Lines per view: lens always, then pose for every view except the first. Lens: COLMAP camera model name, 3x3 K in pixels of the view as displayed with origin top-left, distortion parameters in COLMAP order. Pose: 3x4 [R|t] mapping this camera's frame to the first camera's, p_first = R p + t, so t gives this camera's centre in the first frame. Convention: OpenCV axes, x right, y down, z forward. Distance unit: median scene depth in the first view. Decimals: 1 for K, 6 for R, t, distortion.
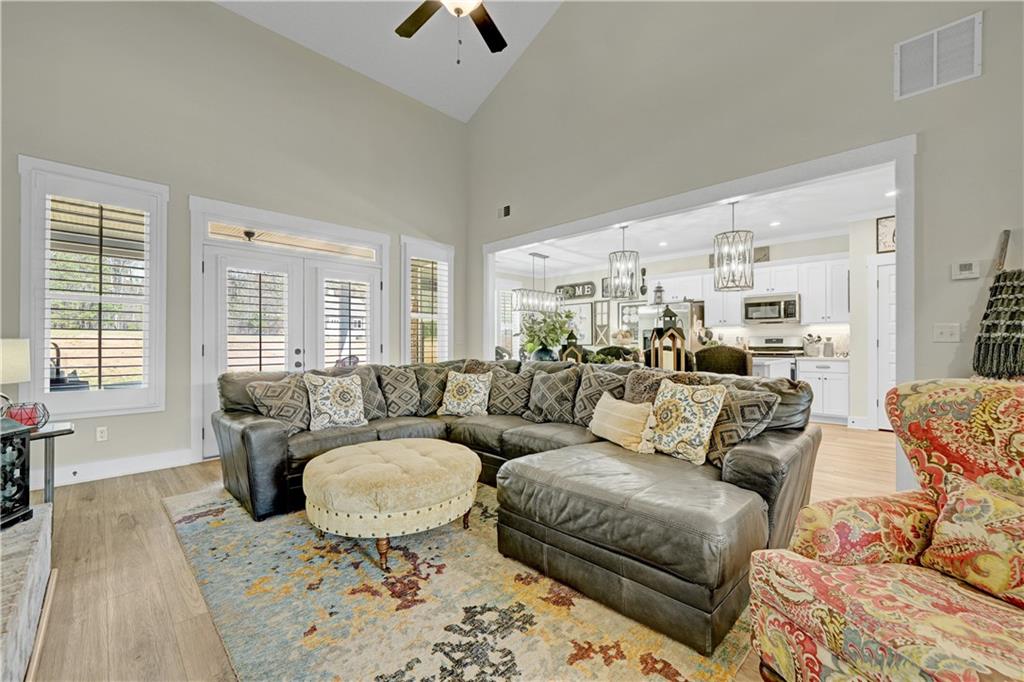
lens RADIAL K [[410.5, 0, 544.1], [0, 410.5, 339.4], [0, 0, 1]] dist [0.002820, 0.000290]
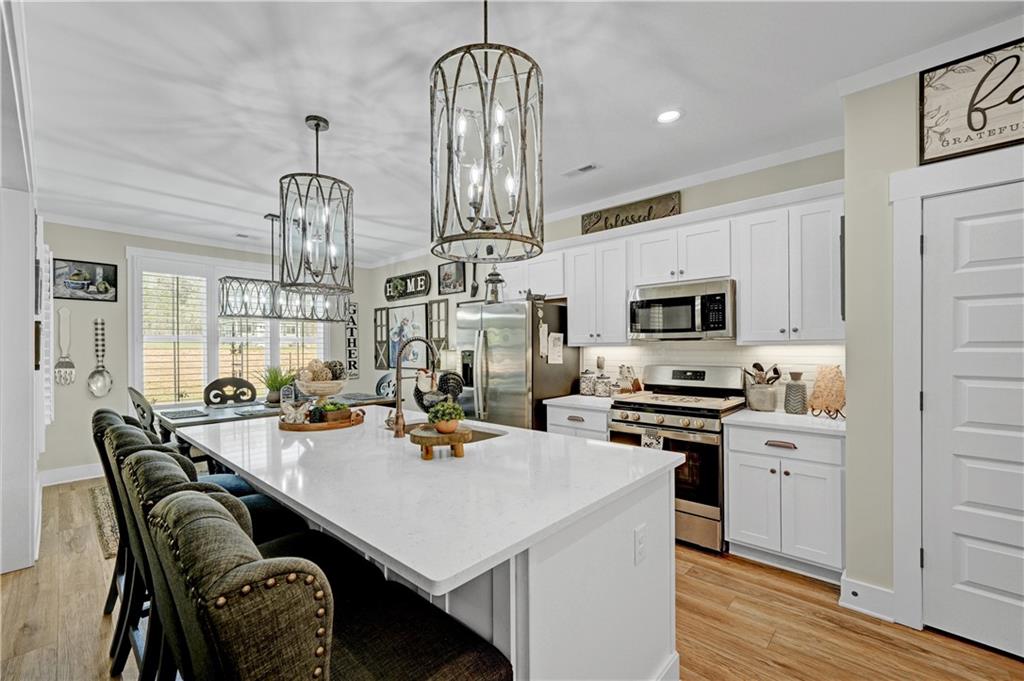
lens RADIAL K [[406.9, 0, 511.7], [0, 406.9, 345.8], [0, 0, 1]] dist [0.002641, 0.002374]
pose [[0.999435, -0.002457, -0.033522, 0.370035], [0.002716, 0.999967, 0.007674, -0.037960], [0.033502, -0.007761, 0.999409, 0.505926]]
